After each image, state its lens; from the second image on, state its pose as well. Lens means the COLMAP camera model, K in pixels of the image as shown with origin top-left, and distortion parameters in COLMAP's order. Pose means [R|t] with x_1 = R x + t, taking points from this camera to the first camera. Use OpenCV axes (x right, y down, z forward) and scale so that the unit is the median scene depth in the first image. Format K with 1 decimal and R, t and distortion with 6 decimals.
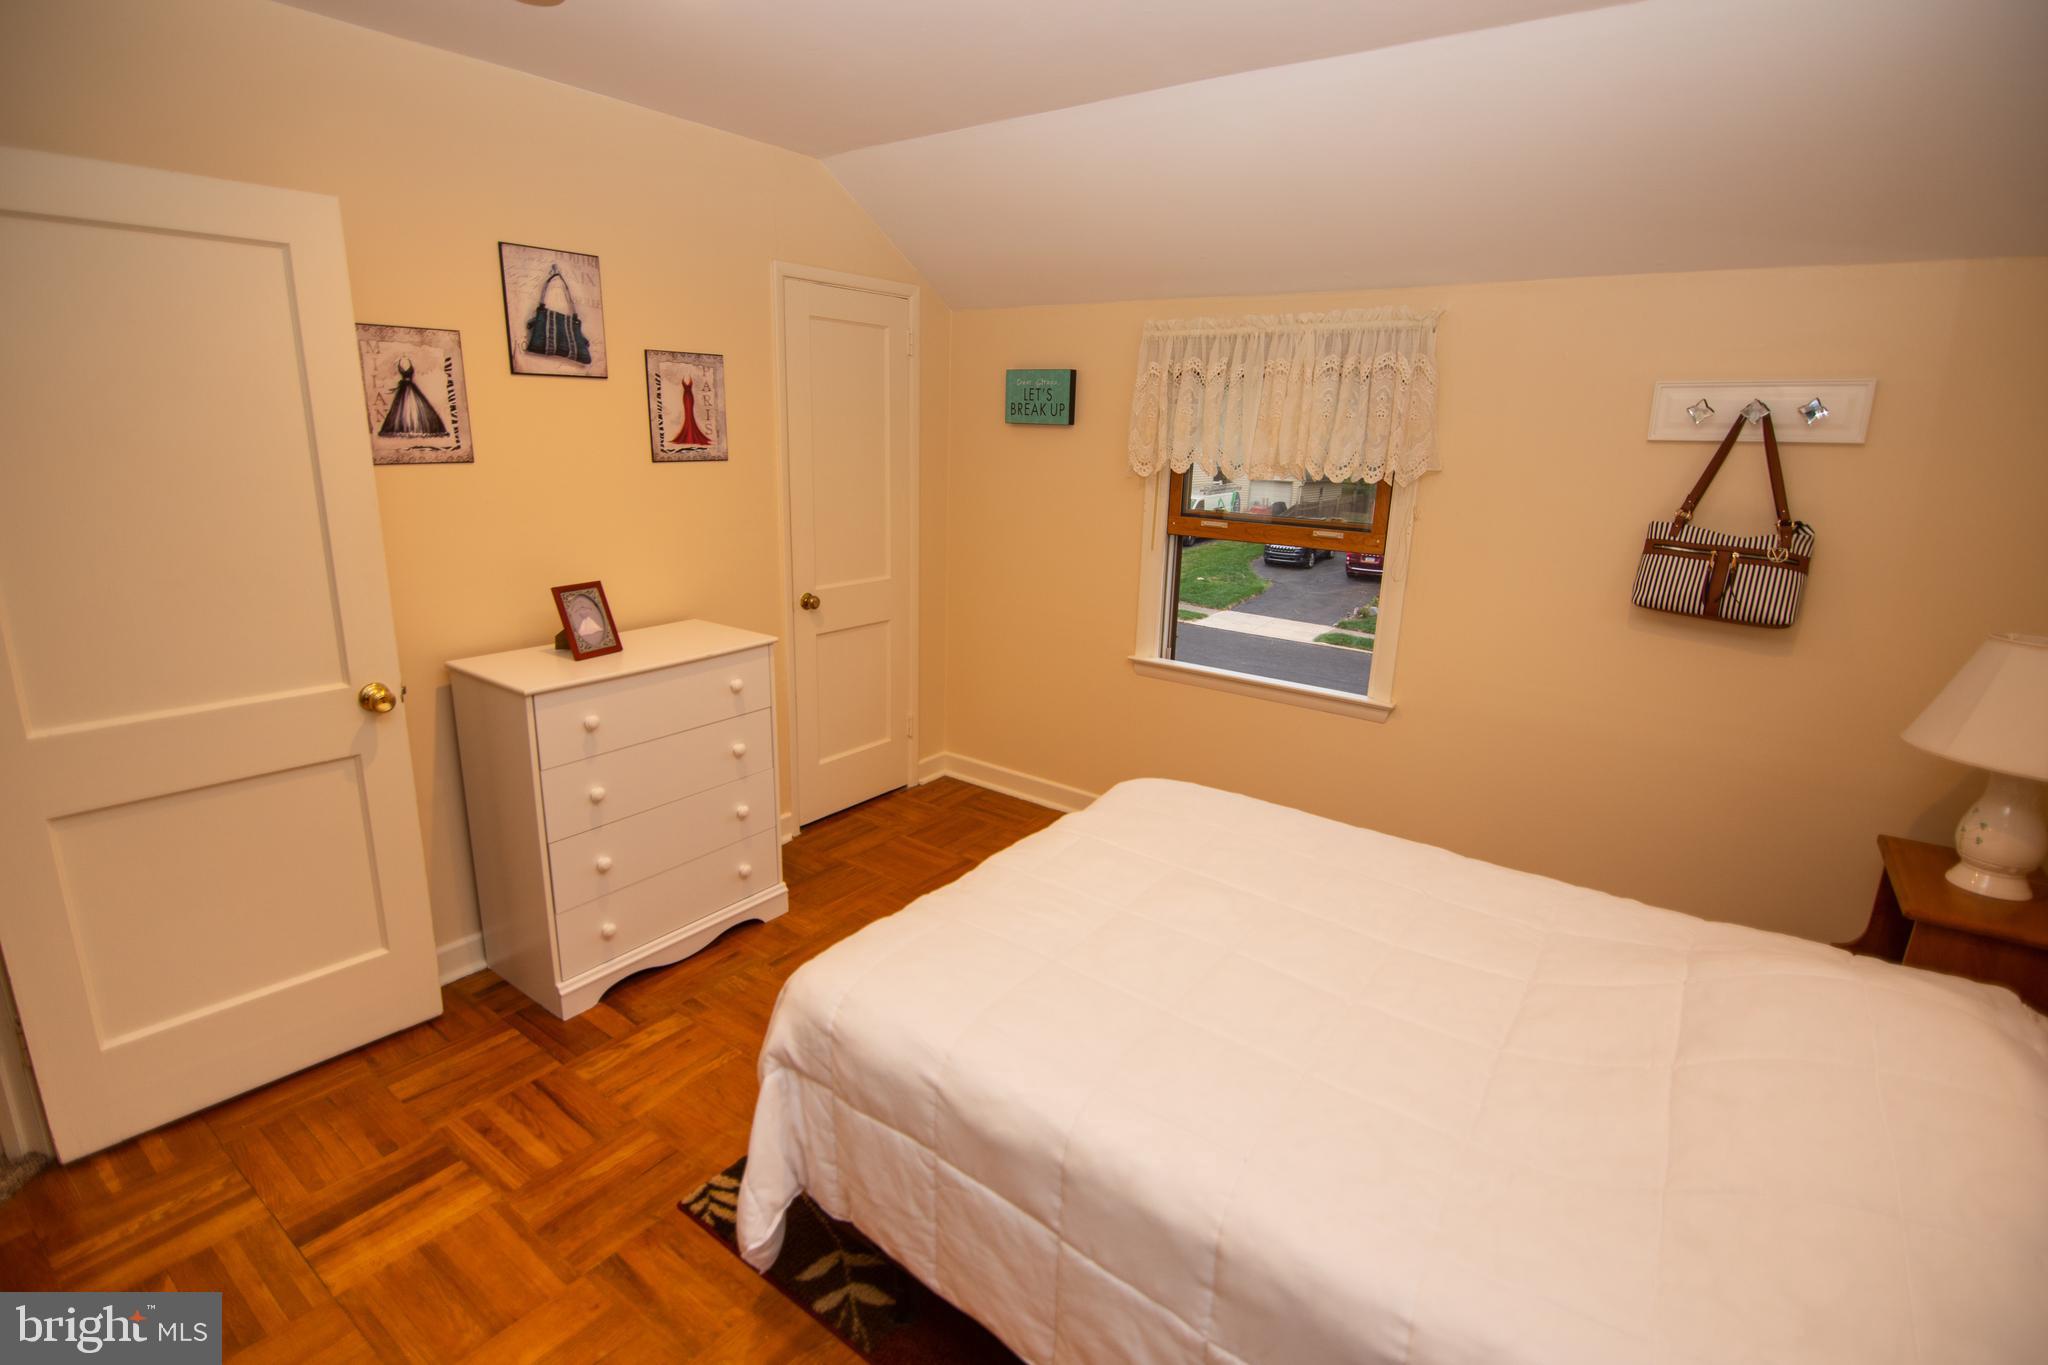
lens RADIAL K [[990.0, 0, 1022.3], [0, 990.0, 669.5], [0, 0, 1]] dist [-0.000906, -0.012255]
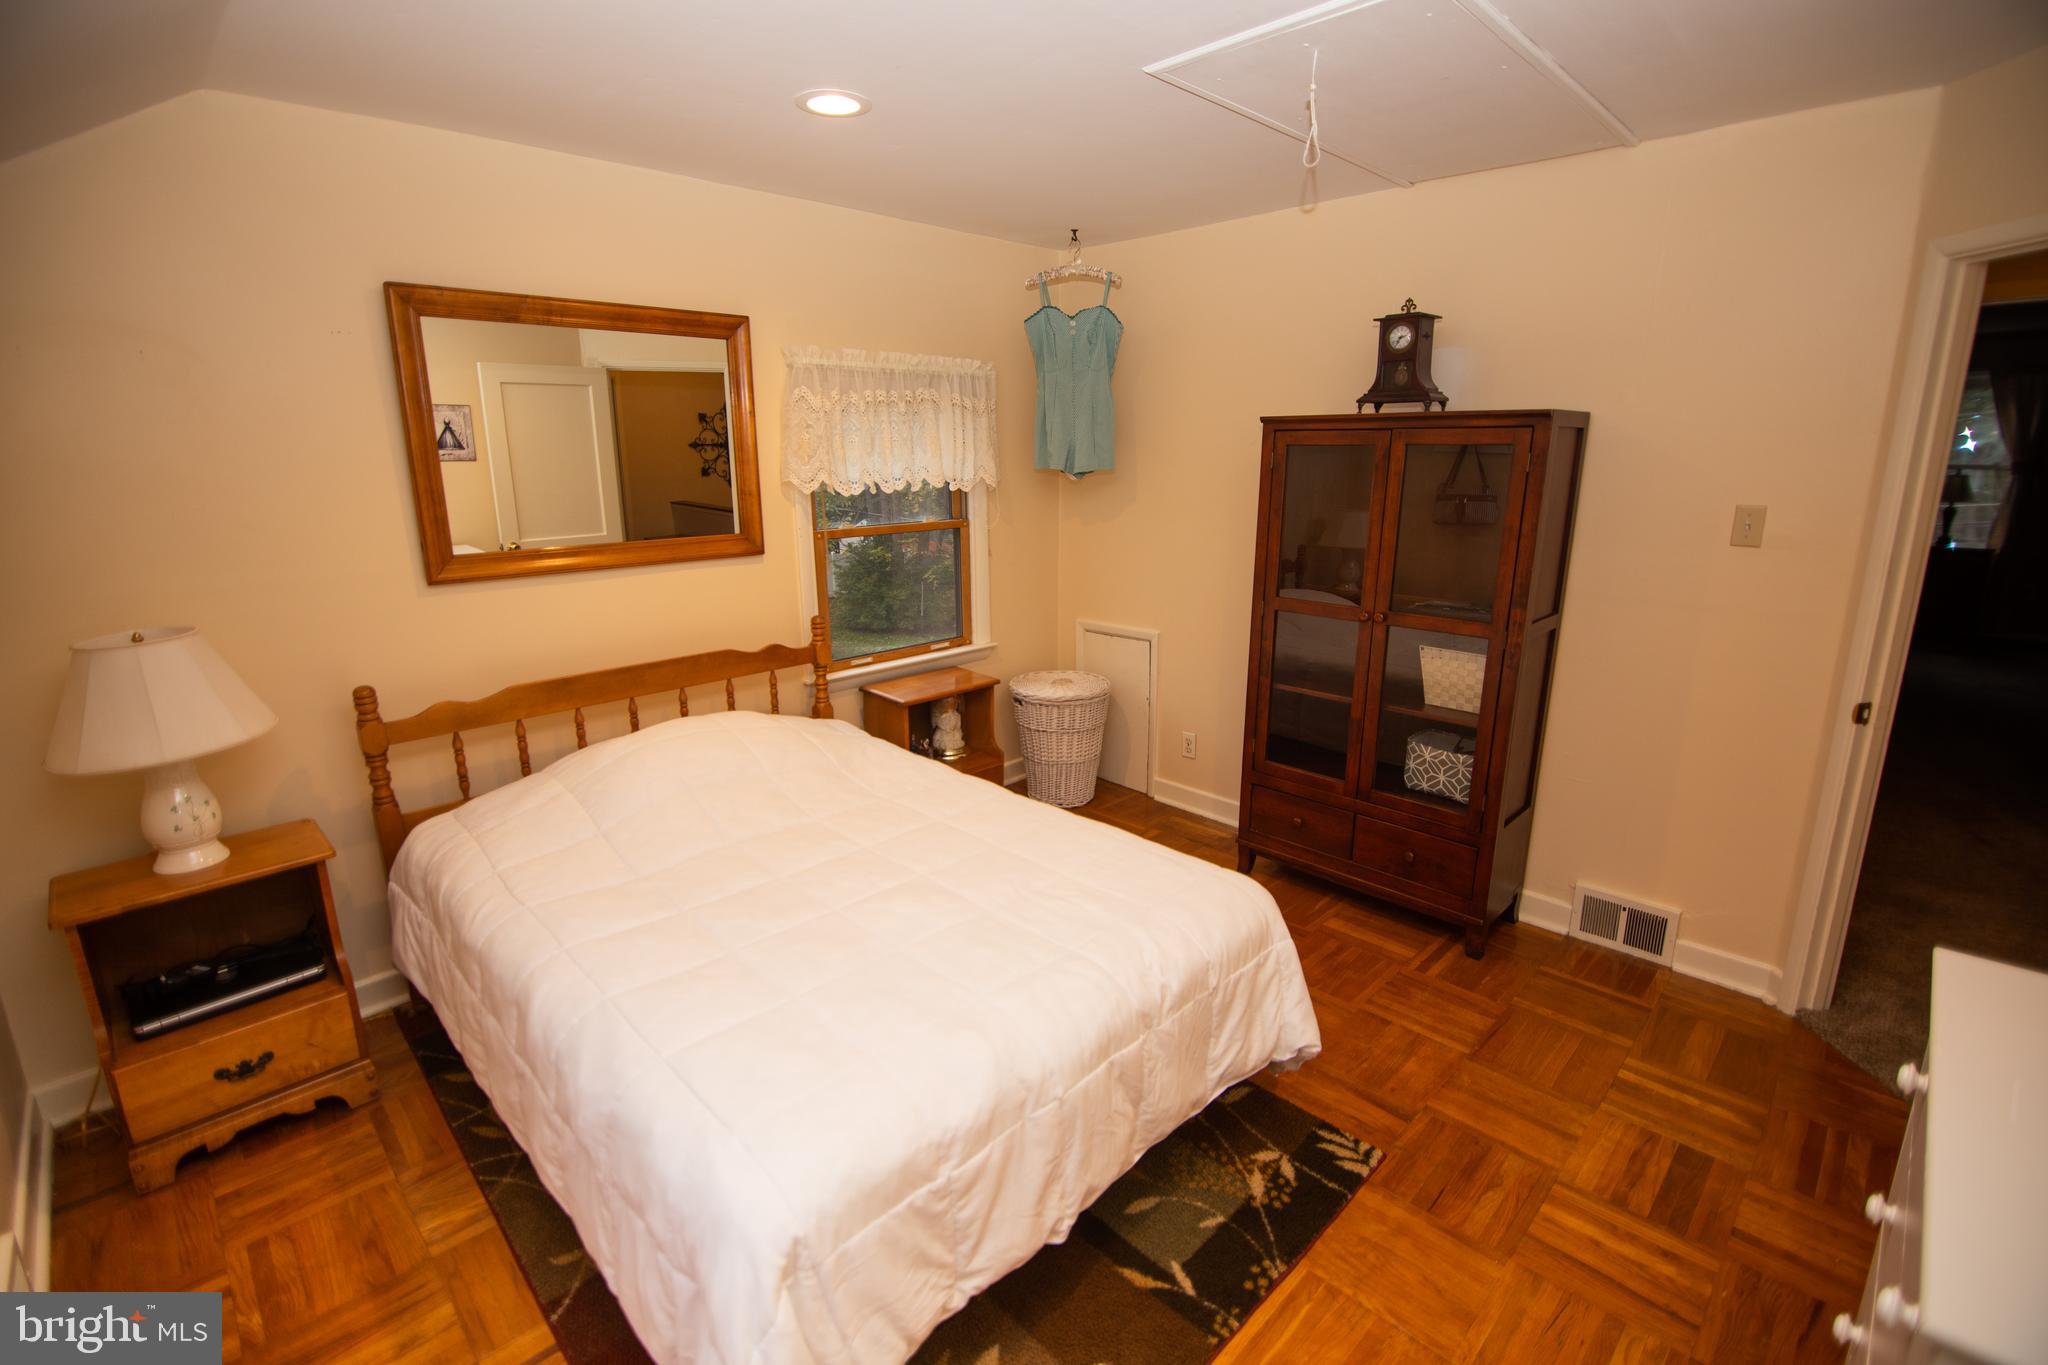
lens RADIAL K [[922.9, 0, 1024.8], [0, 922.9, 669.8], [0, 0, 1]] dist [-0.002845, -0.009456]
pose [[-0.990811, -0.047529, 0.126631, -0.040020], [0.016107, 0.888102, 0.459365, -0.350705], [-0.134294, 0.457183, -0.879175, 1.389397]]
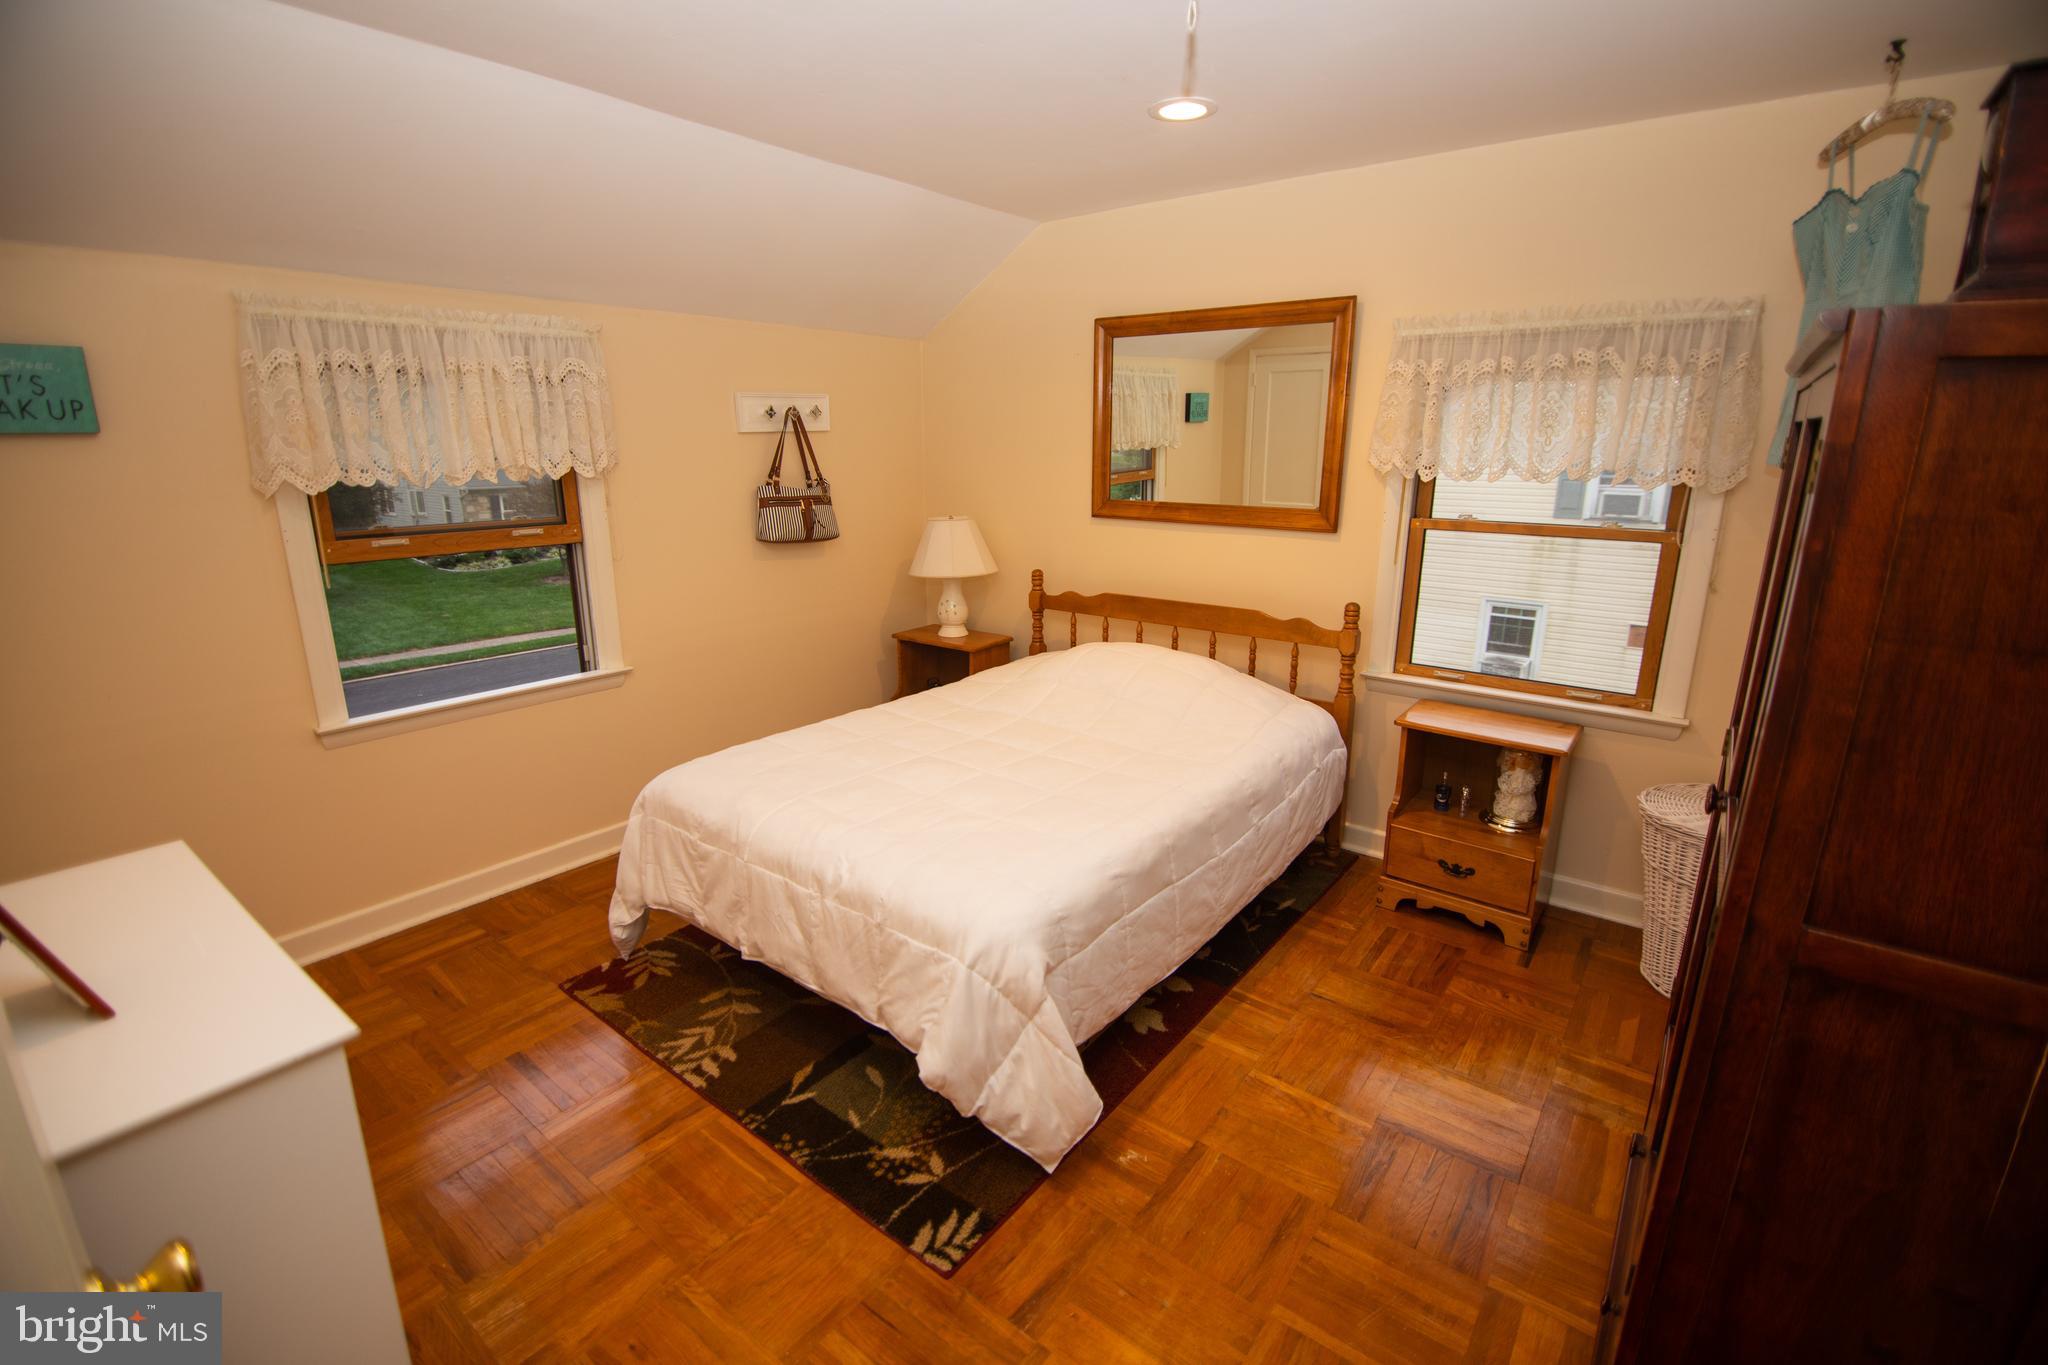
lens RADIAL K [[922.9, 0, 1024.8], [0, 922.9, 669.8], [0, 0, 1]] dist [-0.002845, -0.009456]
pose [[0.008464, -0.270437, 0.962700, -0.832377], [0.237138, 0.935815, 0.260800, -0.167041], [-0.971439, 0.226085, 0.072051, 0.593858]]
